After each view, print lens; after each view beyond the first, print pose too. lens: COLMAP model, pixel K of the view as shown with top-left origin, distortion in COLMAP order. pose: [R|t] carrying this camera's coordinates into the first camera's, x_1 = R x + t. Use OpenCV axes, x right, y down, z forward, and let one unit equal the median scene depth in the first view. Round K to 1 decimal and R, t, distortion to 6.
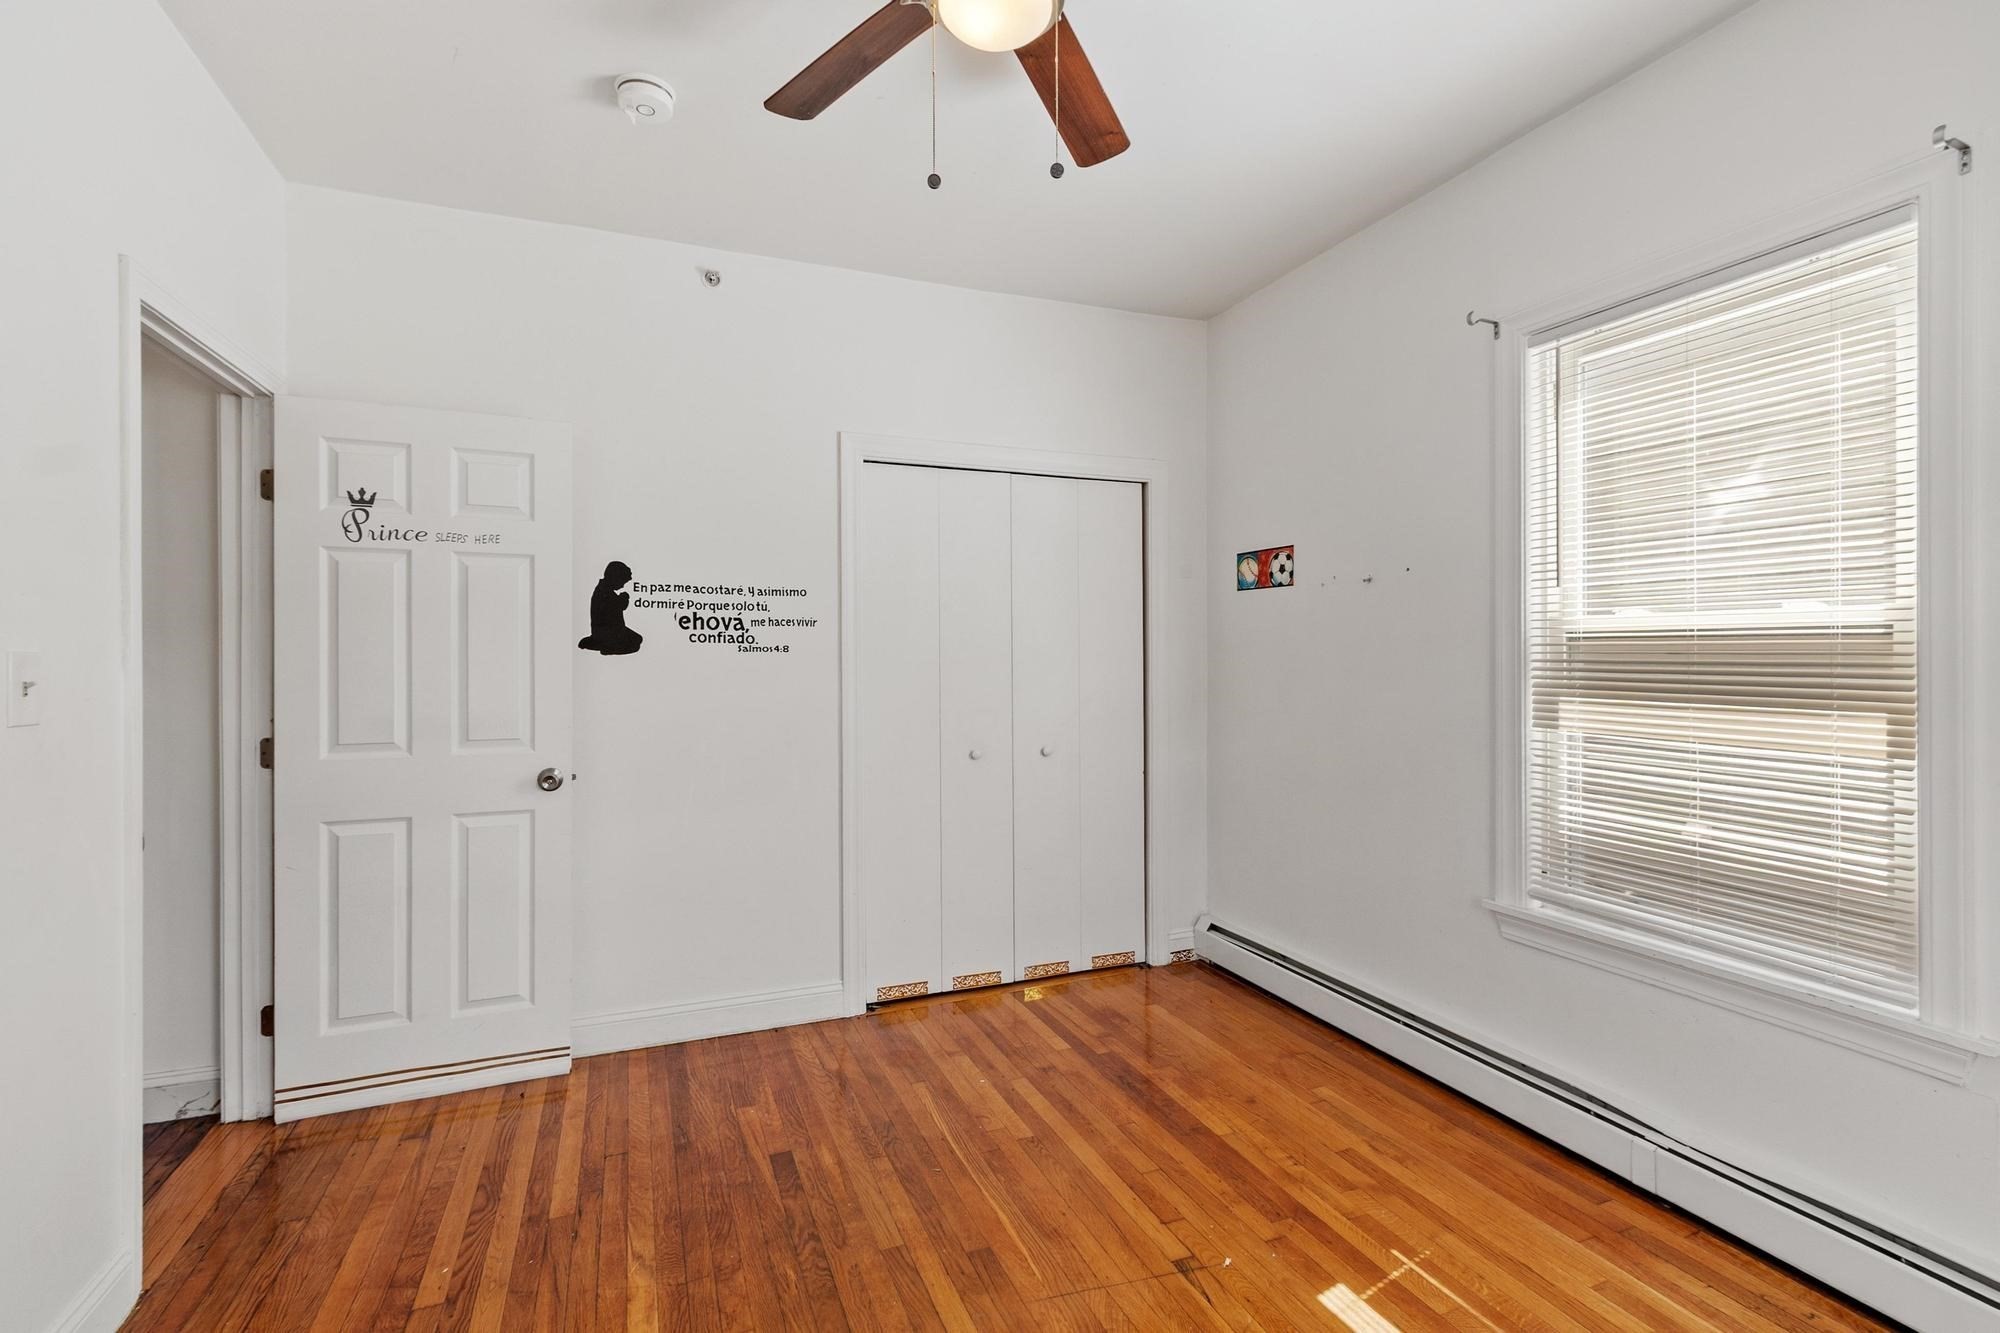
lens RADIAL K [[902.6, 0, 994.2], [0, 902.6, 654.3], [0, 0, 1]] dist [0.000856, -0.000200]
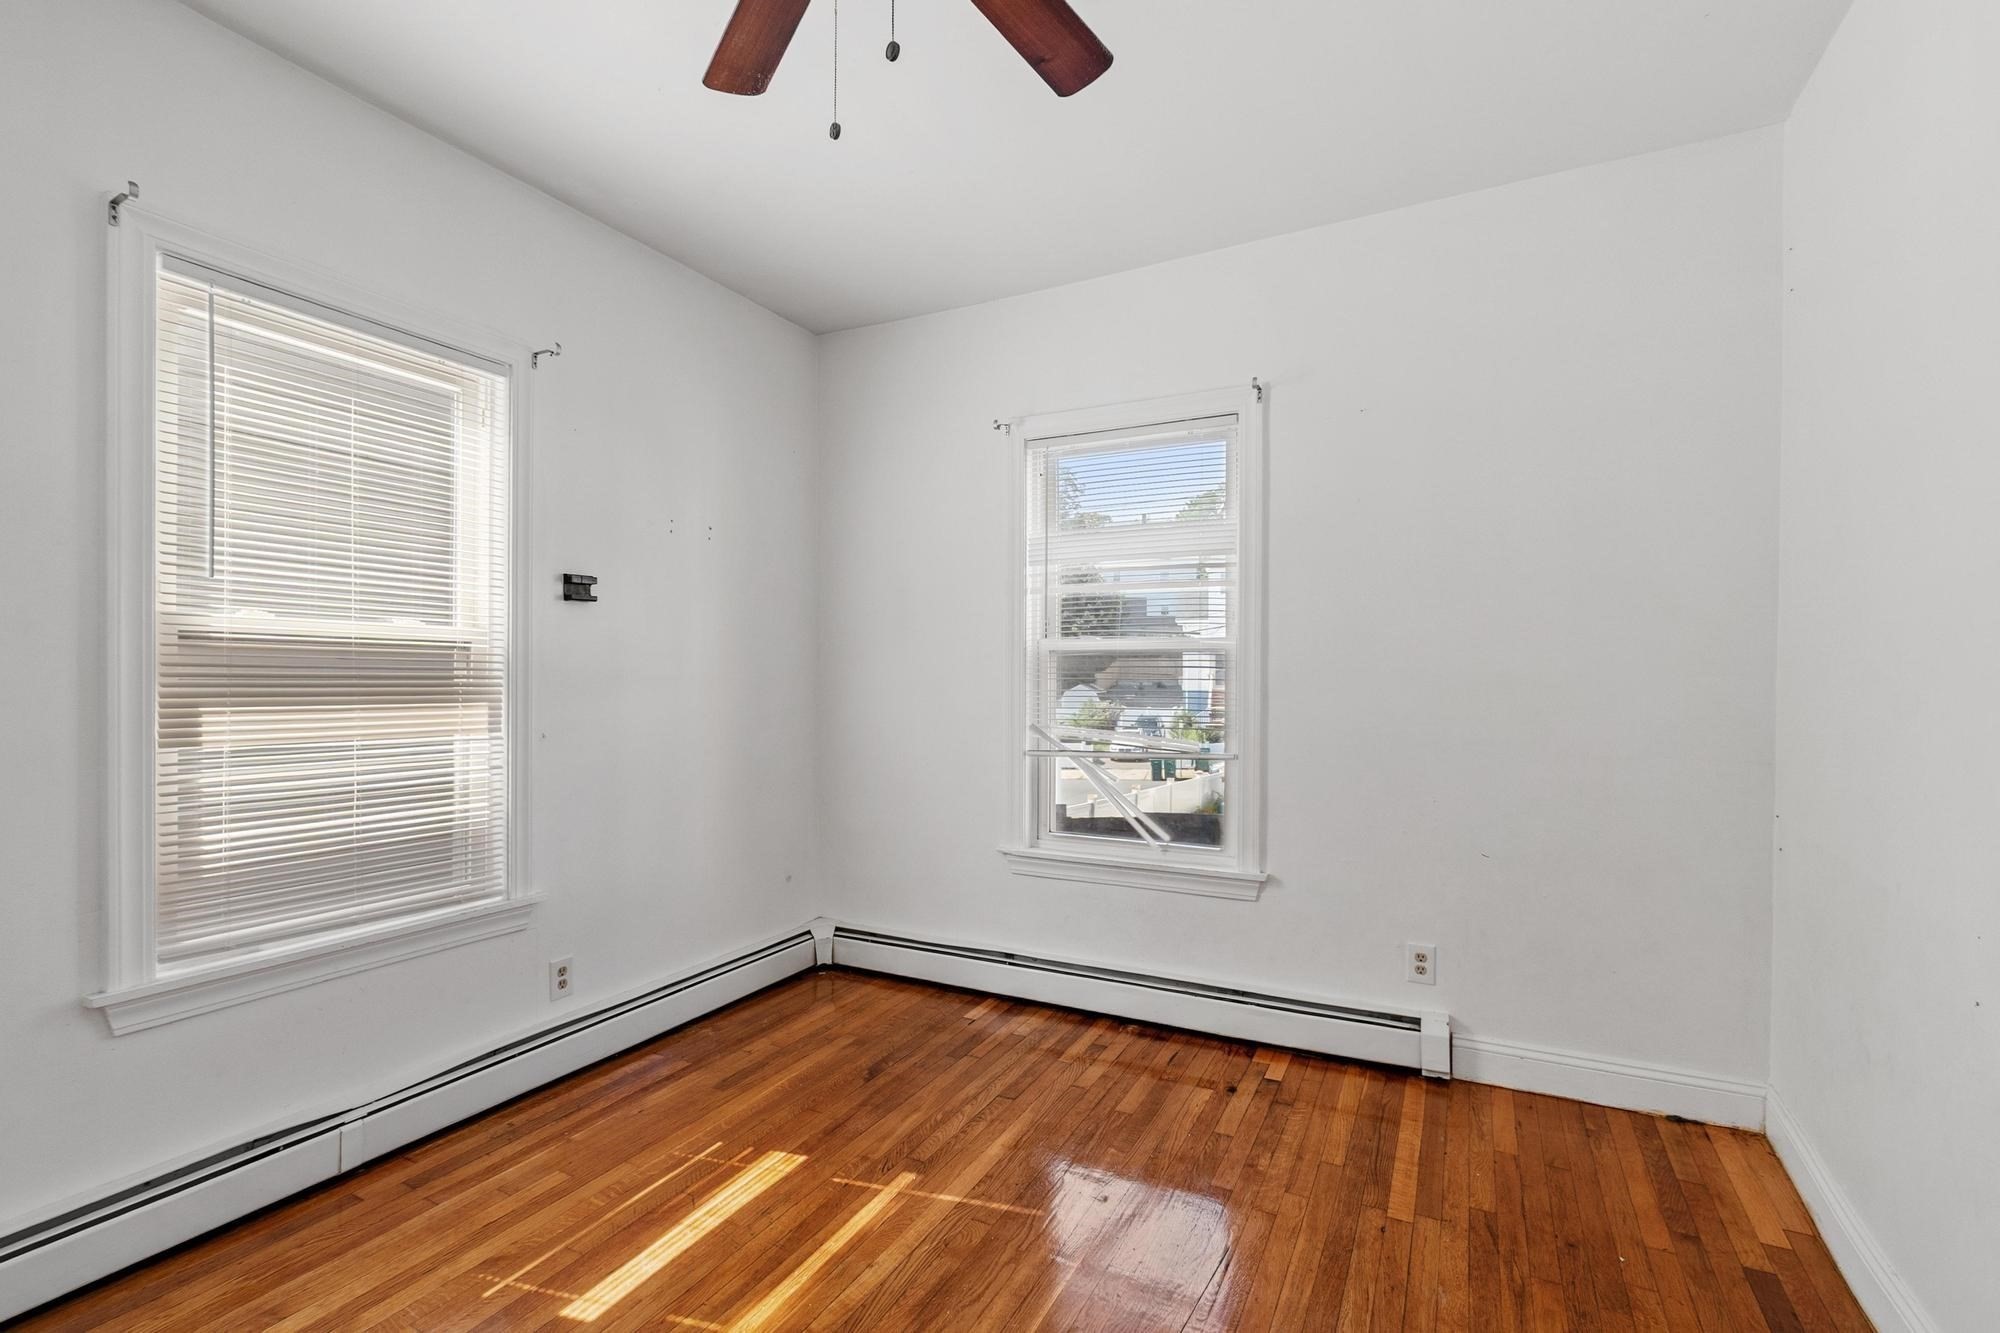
lens RADIAL K [[908.6, 0, 999.7], [0, 908.6, 681.8], [0, 0, 1]] dist [0.001555, -0.000180]
pose [[-0.648835, -0.007677, 0.760890, -0.476684], [-0.006386, 0.999969, 0.004643, 0.013754], [-0.760902, -0.001846, -0.648864, 0.933492]]
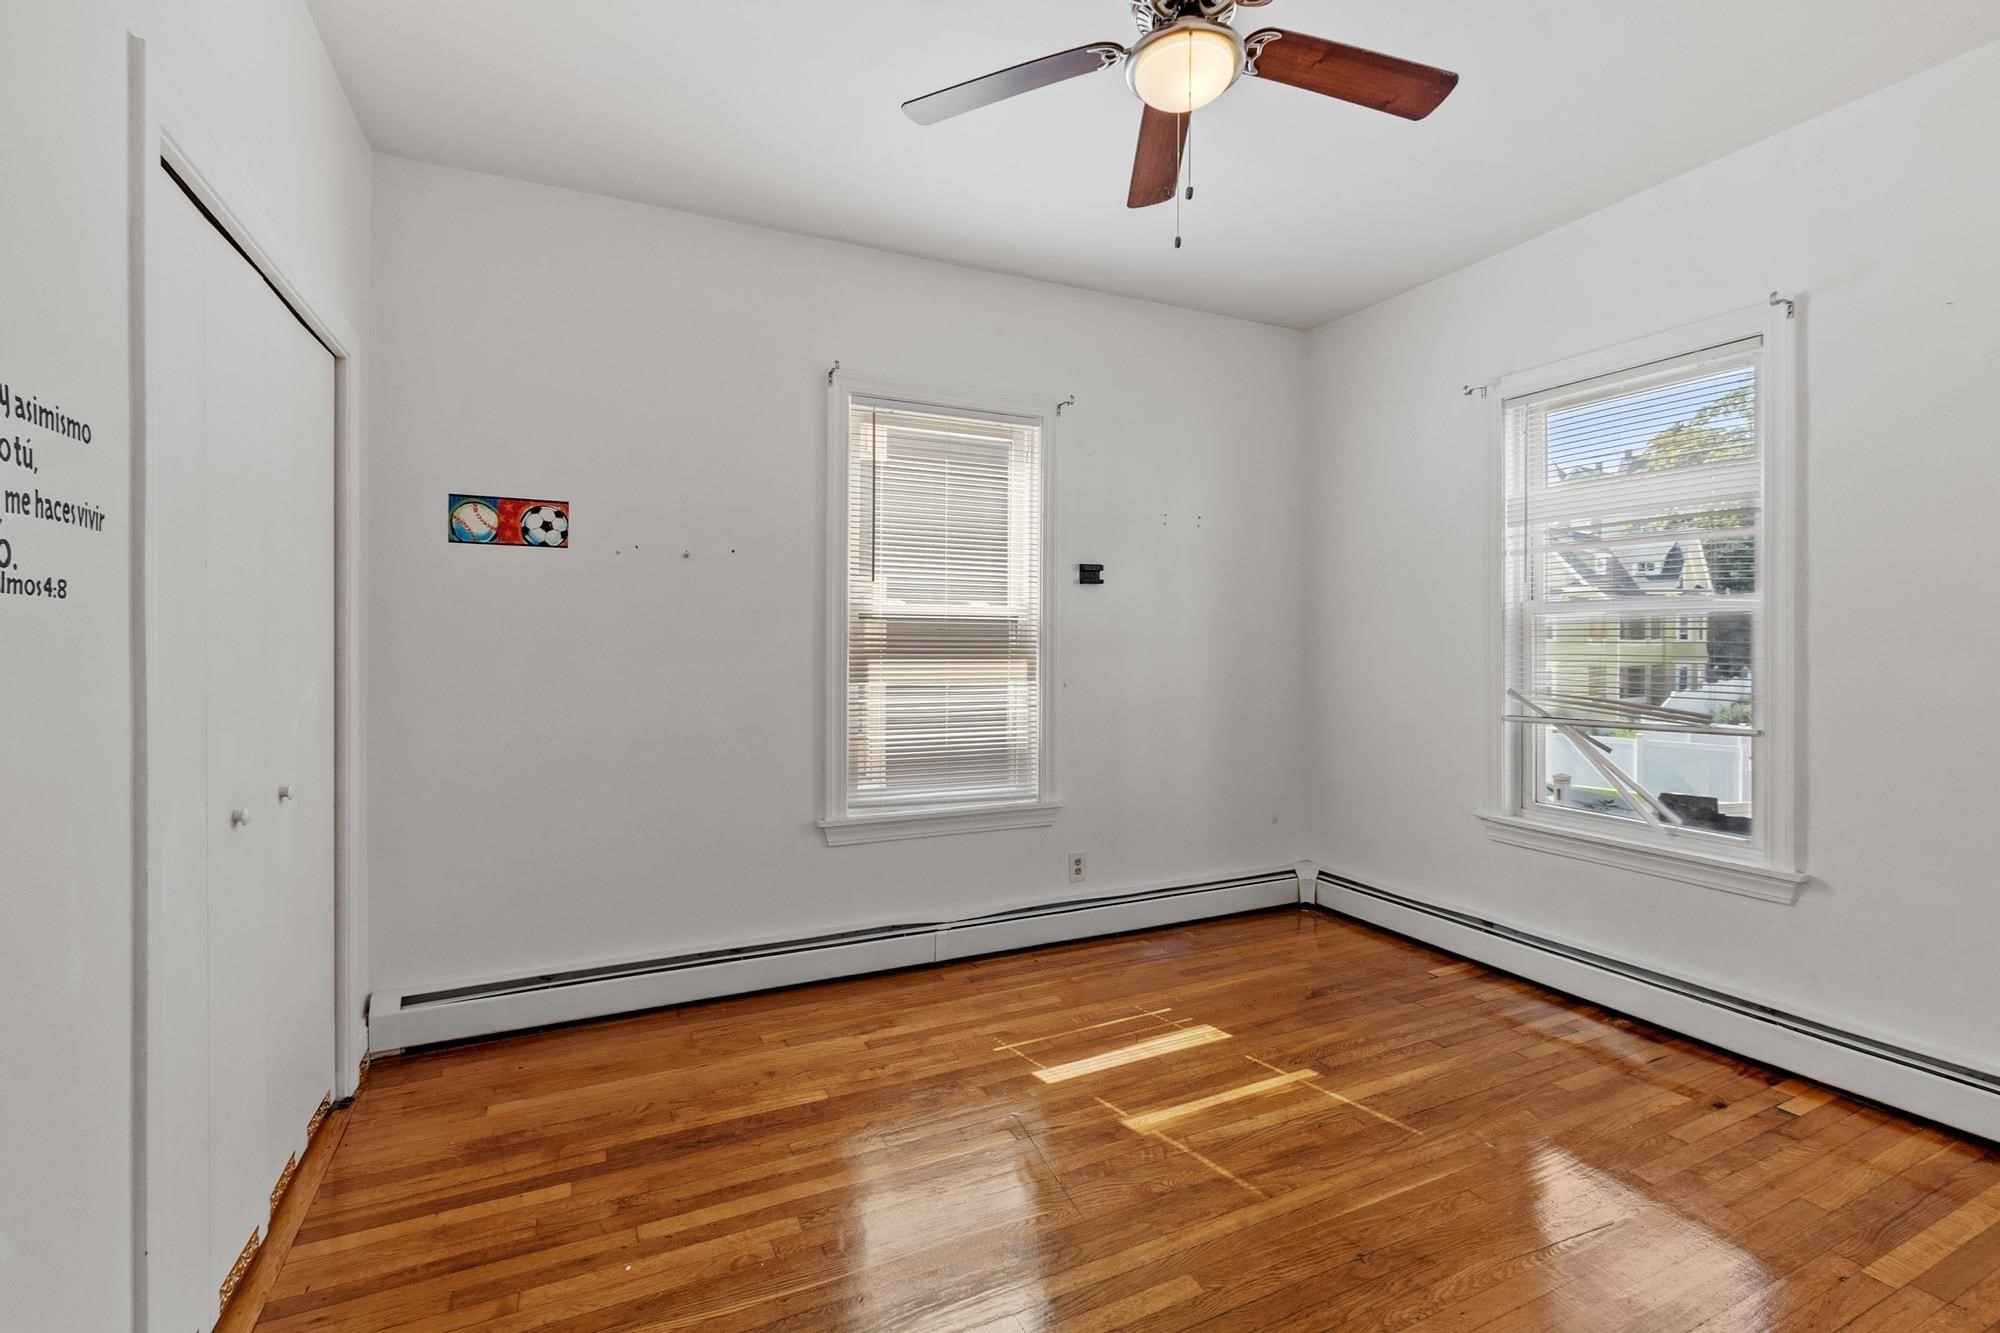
lens RADIAL K [[888.7, 0, 995.6], [0, 888.7, 637.0], [0, 0, 1]] dist [-0.000908, -0.000338]
pose [[-0.060623, 0.002387, 0.998158, -0.734342], [-0.005028, 0.999984, -0.002697, 0.013973], [-0.998148, -0.005182, -0.060610, 0.840272]]
